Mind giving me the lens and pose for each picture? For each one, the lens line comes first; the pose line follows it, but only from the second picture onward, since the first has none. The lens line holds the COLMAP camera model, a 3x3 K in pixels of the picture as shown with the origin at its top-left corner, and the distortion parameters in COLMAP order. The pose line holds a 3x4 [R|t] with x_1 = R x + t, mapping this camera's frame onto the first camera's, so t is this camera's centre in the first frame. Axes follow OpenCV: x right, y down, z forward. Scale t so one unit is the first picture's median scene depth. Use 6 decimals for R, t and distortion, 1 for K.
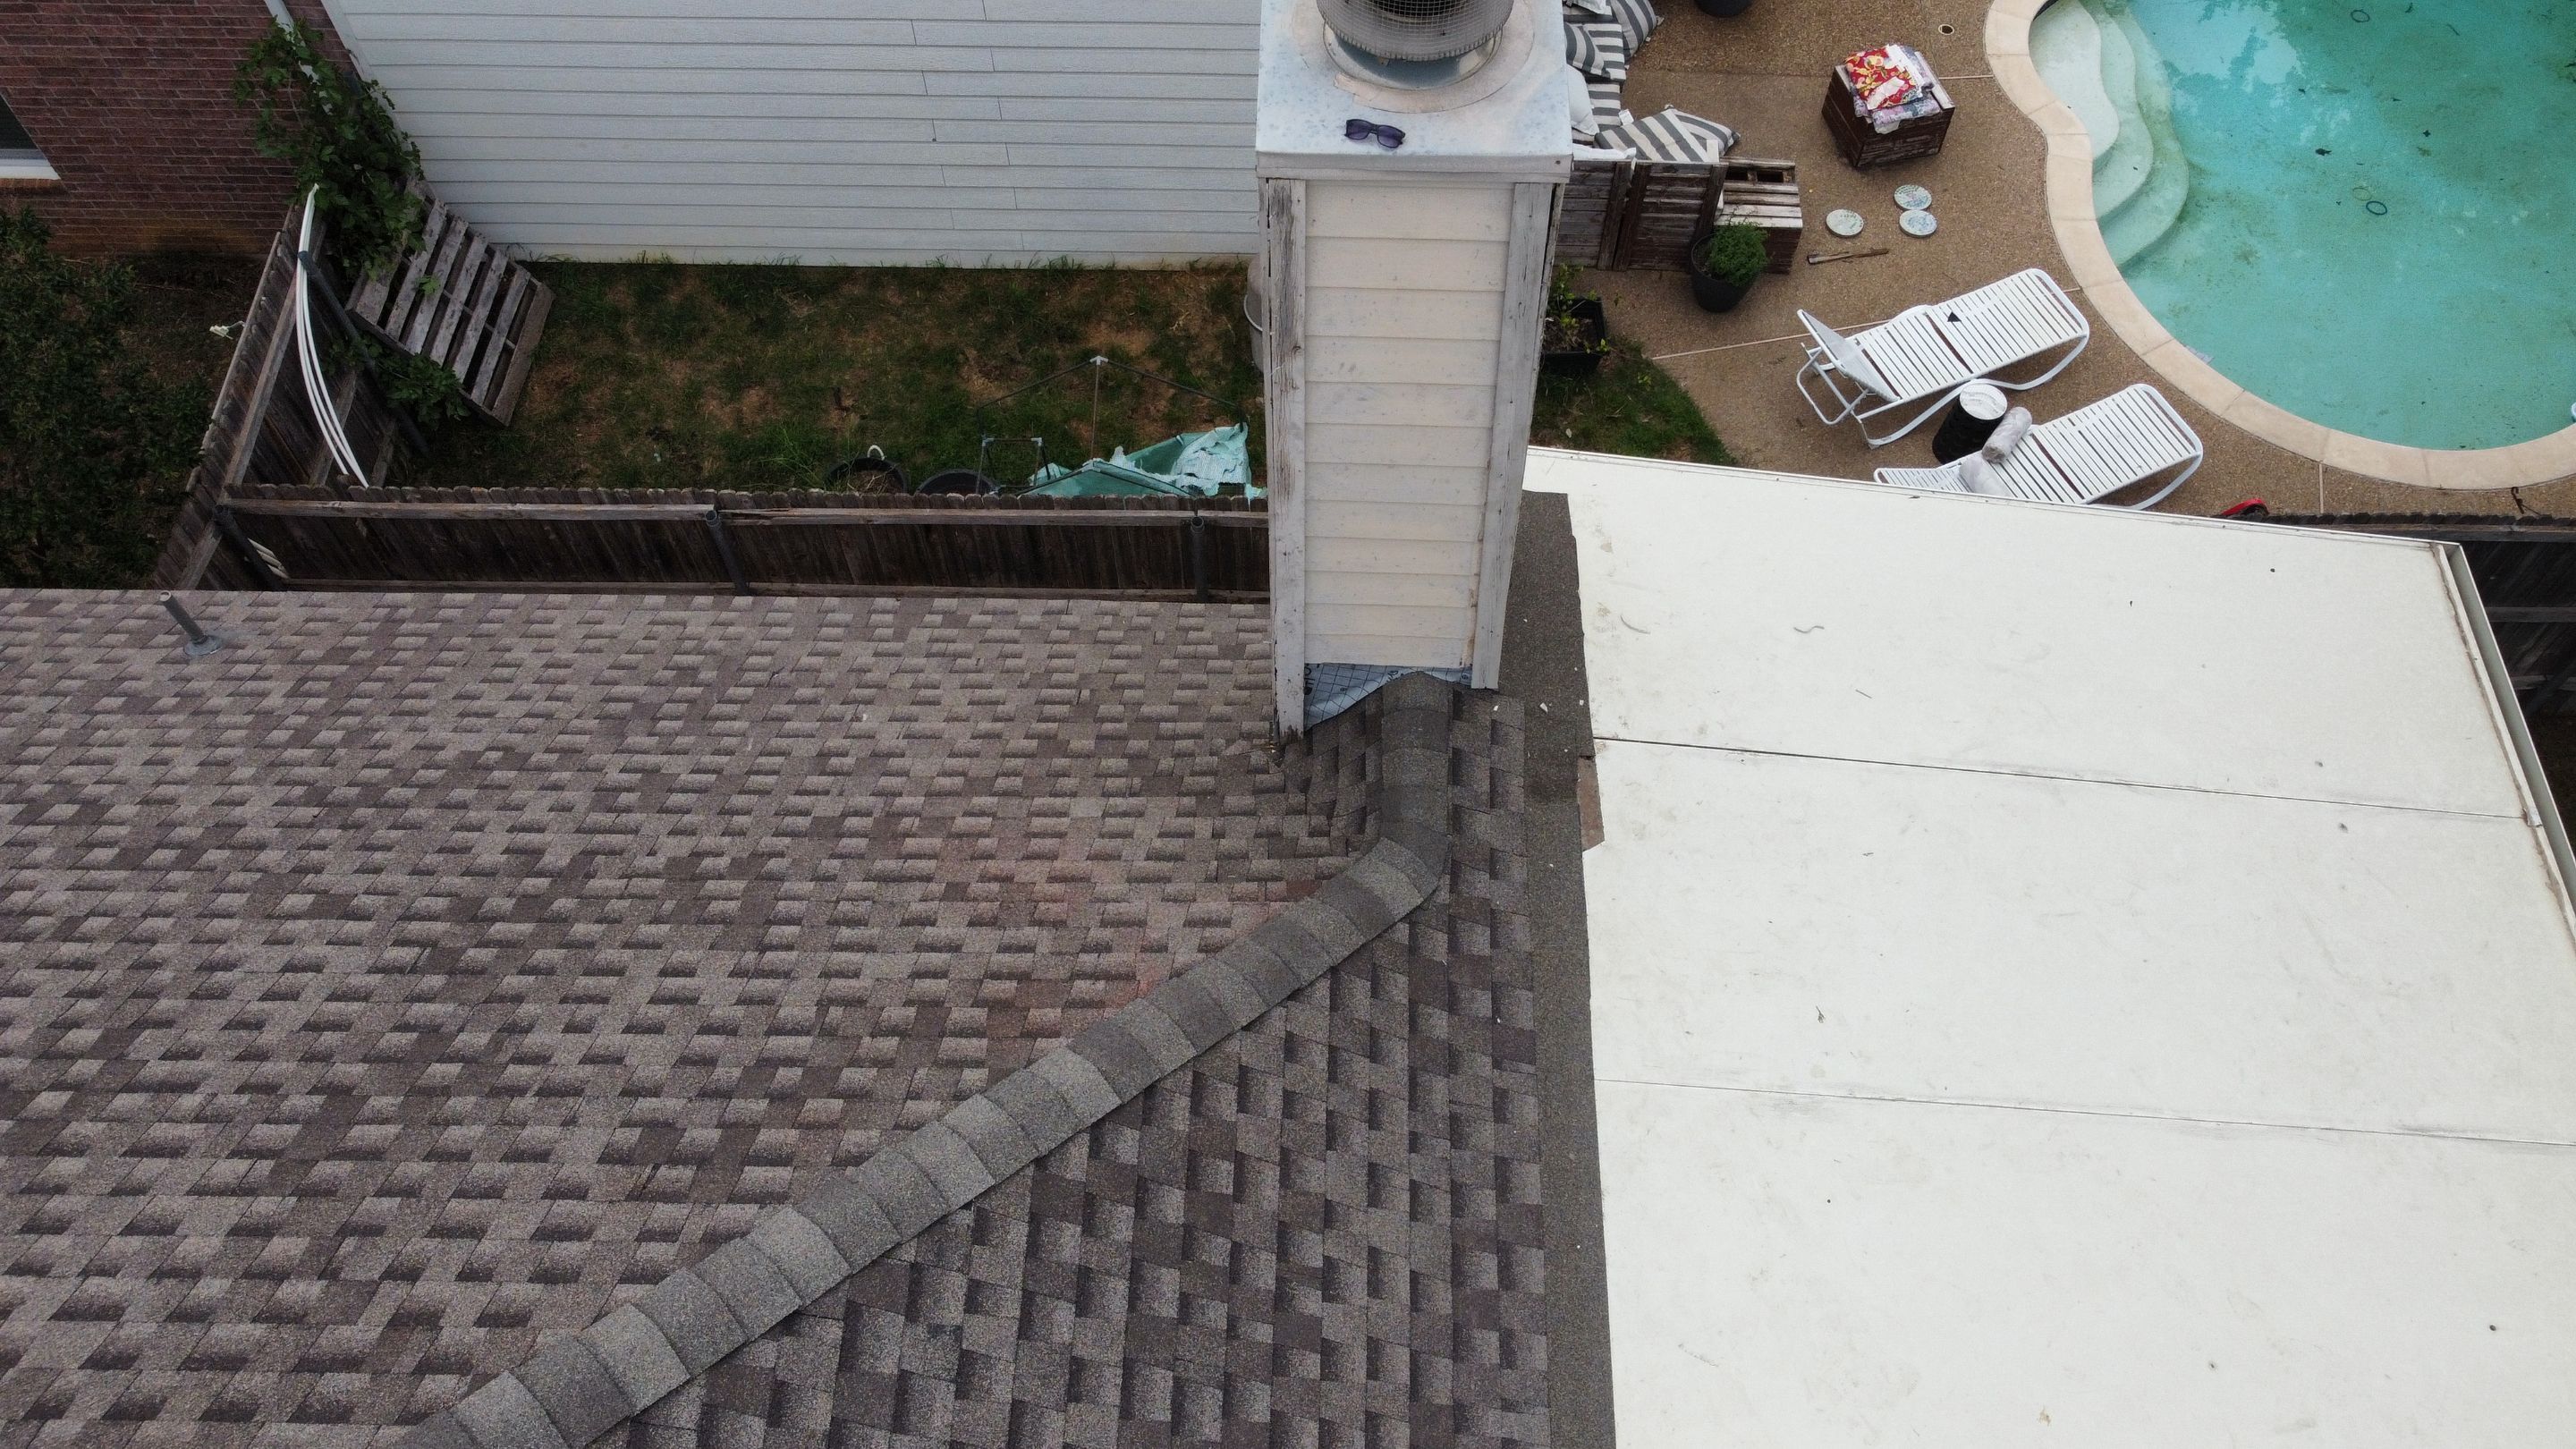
lens RADIAL K [[1950.5, 0, 1284.1], [0, 1950.5, 718.0], [0, 0, 1]] dist [0.003648, -0.008845]
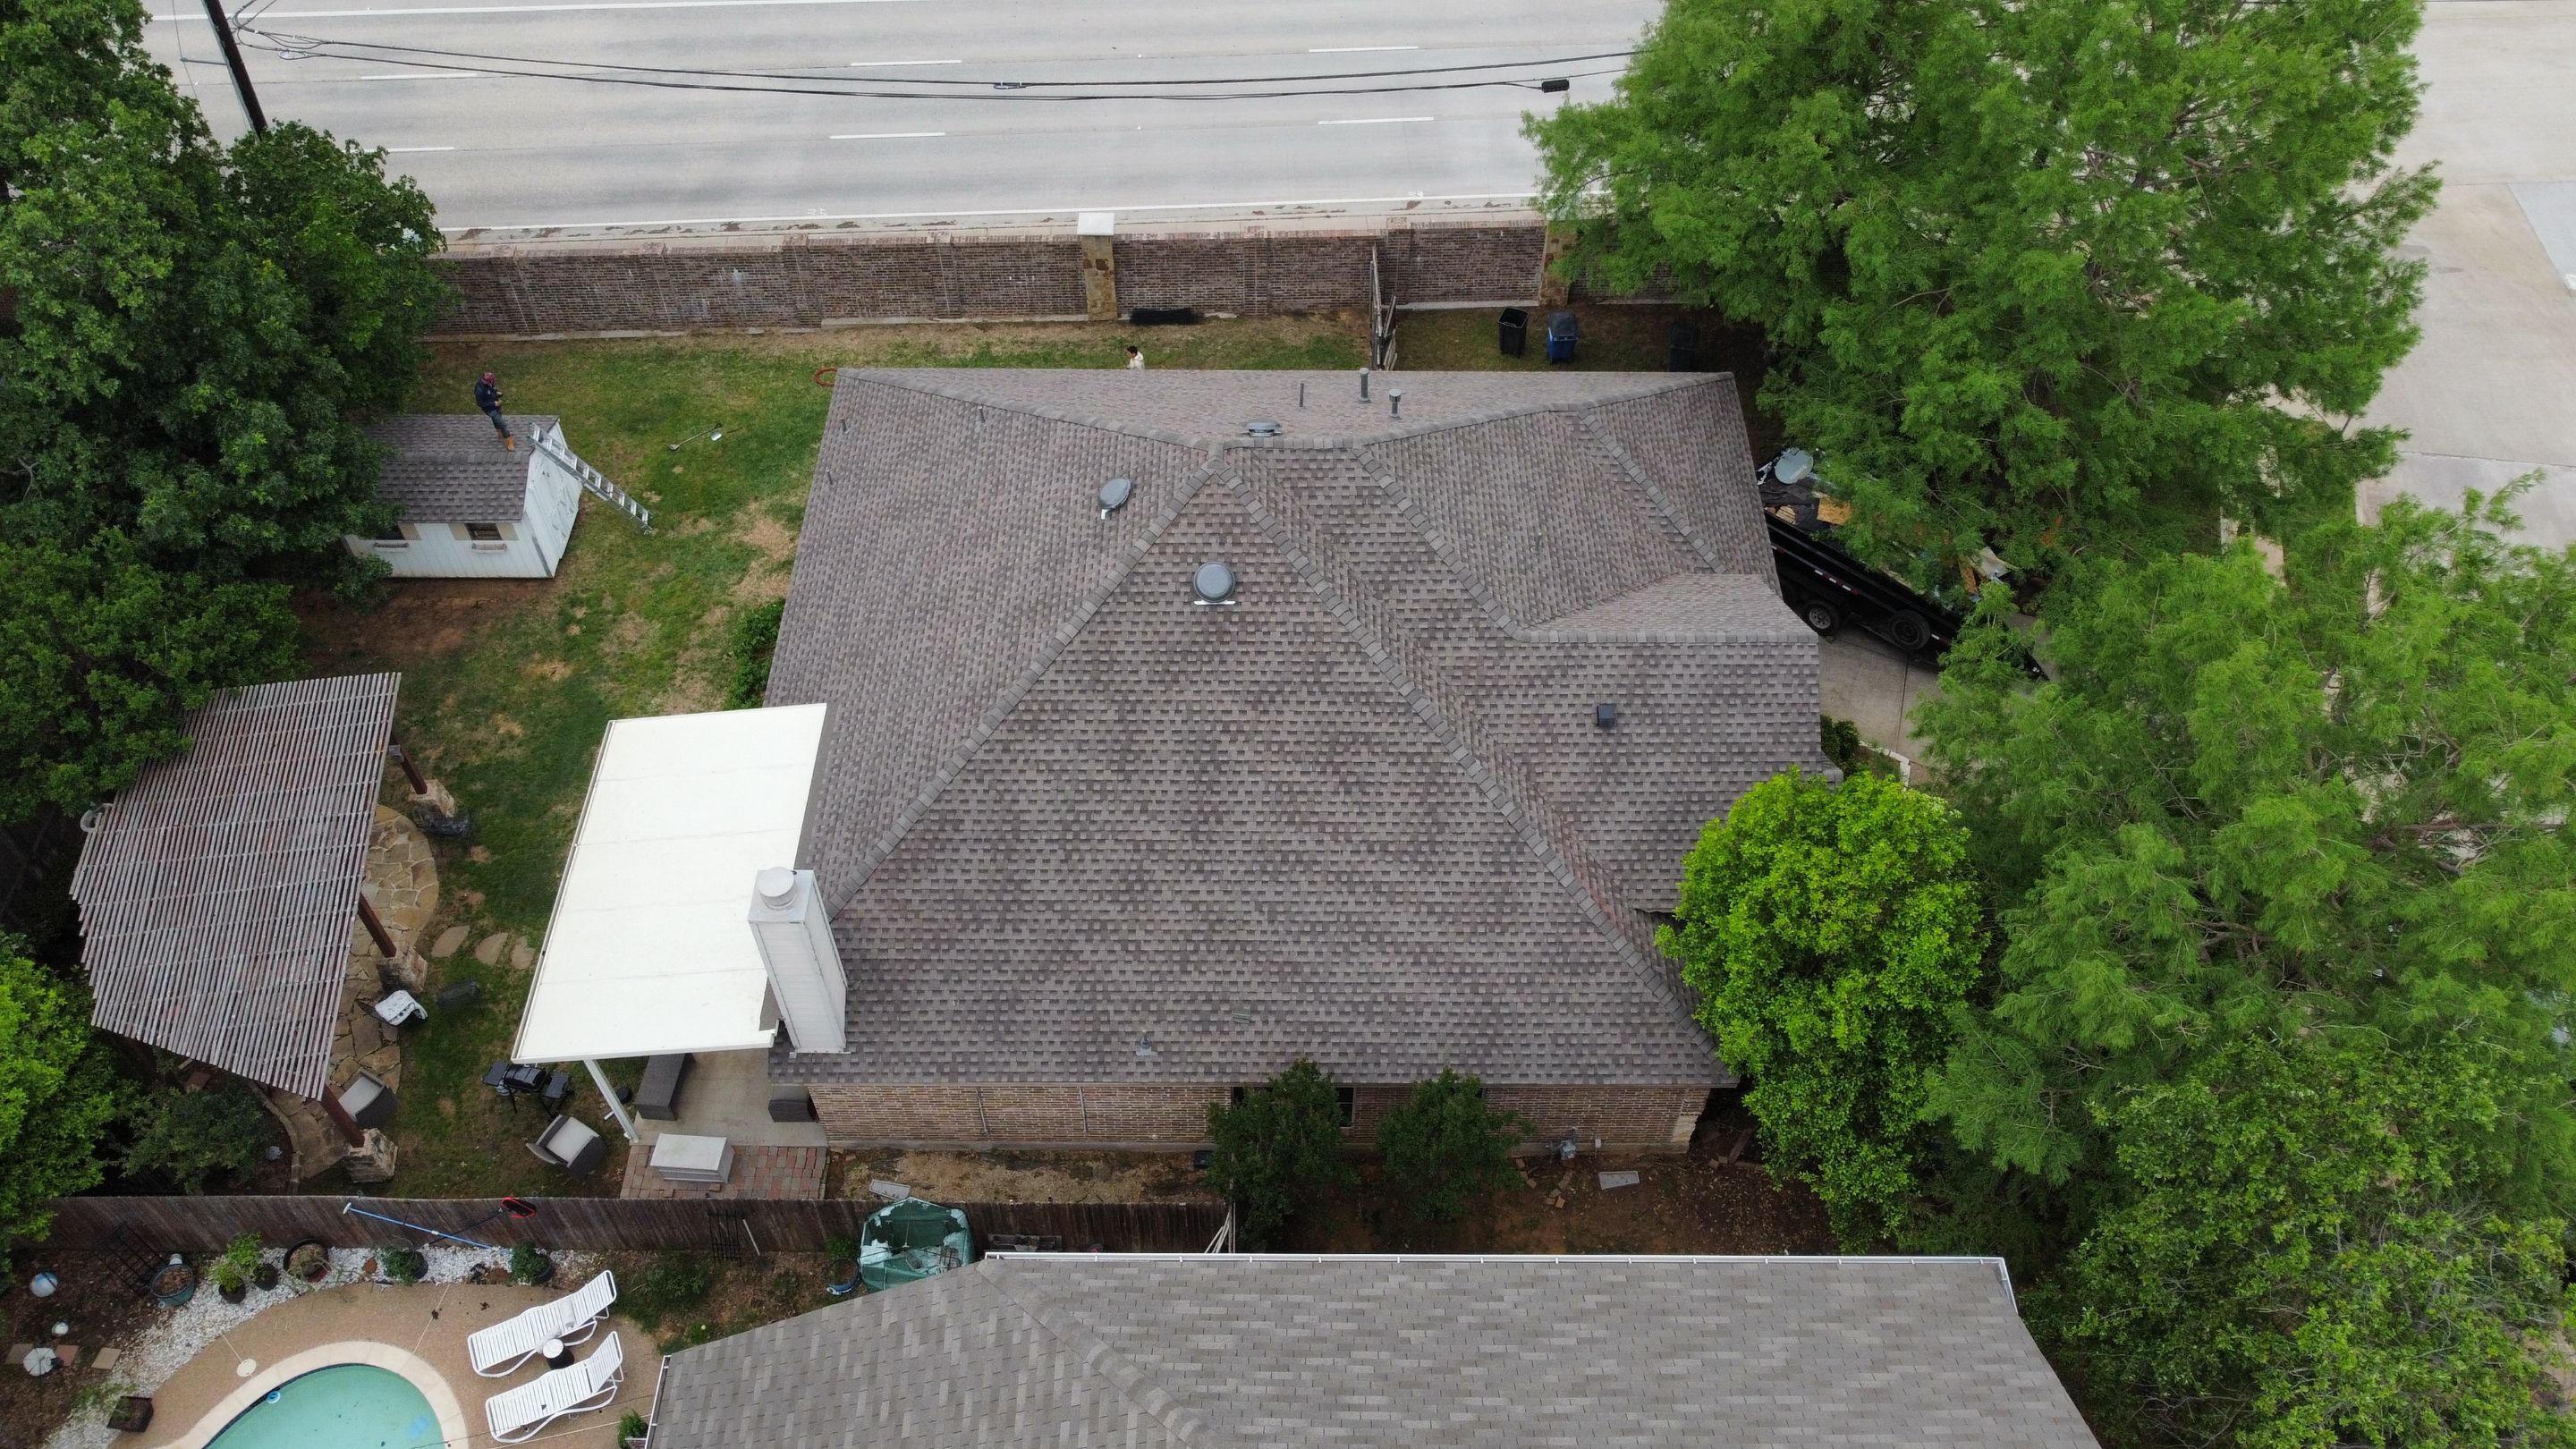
lens RADIAL K [[1950.5, 0, 1281.7], [0, 1950.5, 710.2], [0, 0, 1]] dist [0.003648, -0.008845]
pose [[-0.999762, 0.019311, -0.010121, -0.579139], [-0.015835, -0.324084, 0.945896, -2.413034], [0.014986, 0.945831, 0.324313, -0.550663]]
